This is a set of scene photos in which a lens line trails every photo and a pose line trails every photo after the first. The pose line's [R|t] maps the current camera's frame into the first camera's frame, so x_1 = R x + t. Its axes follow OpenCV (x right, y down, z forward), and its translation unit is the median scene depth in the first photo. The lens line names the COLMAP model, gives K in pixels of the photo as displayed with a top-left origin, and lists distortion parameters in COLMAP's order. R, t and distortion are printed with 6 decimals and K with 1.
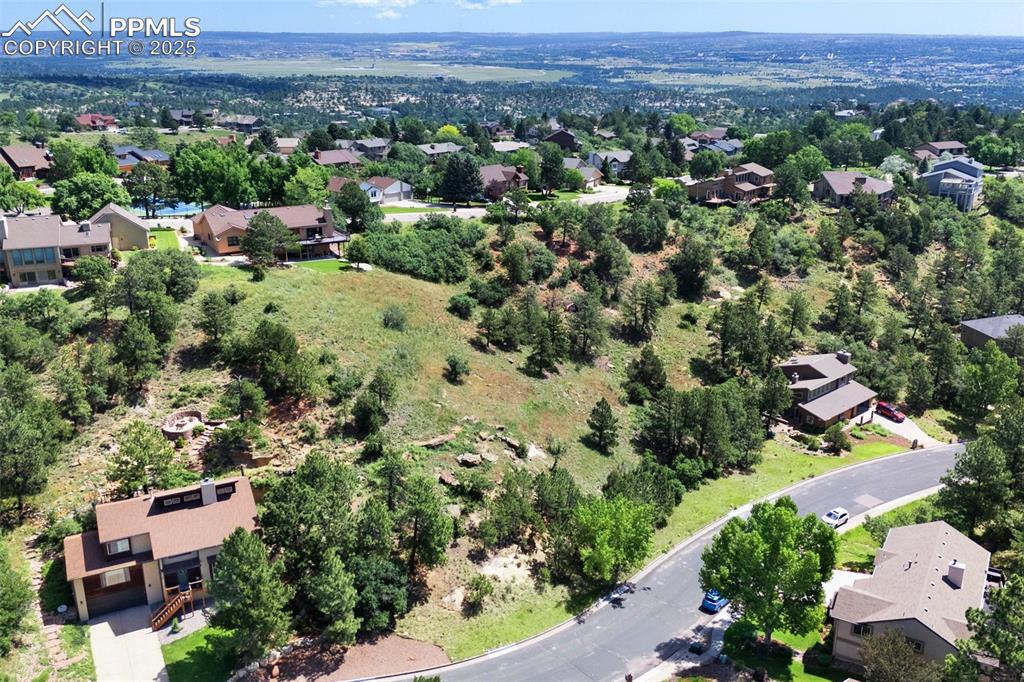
lens RADIAL K [[895.0, 0, 510.5], [0, 895.0, 338.8], [0, 0, 1]] dist [0.030316, -0.008253]
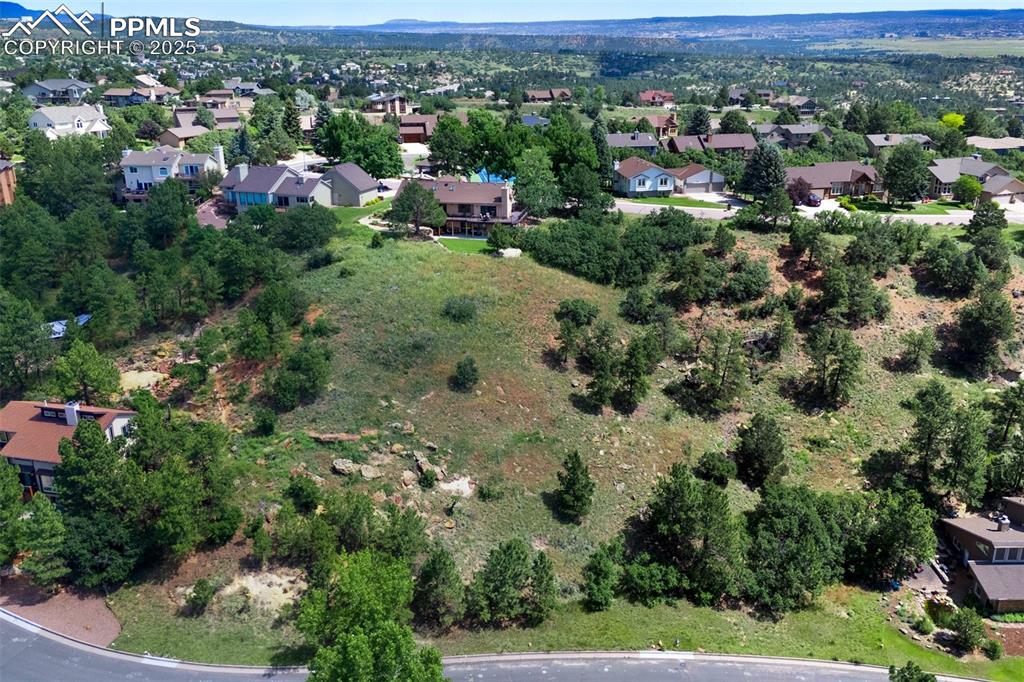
lens RADIAL K [[895.0, 0, 511.2], [0, 895.0, 343.7], [0, 0, 1]] dist [0.030316, -0.008253]
pose [[0.749018, 0.210774, -0.628129, 0.139735], [-0.195776, 0.976124, 0.094092, -0.023605], [0.632964, 0.052496, 0.772399, 0.088520]]
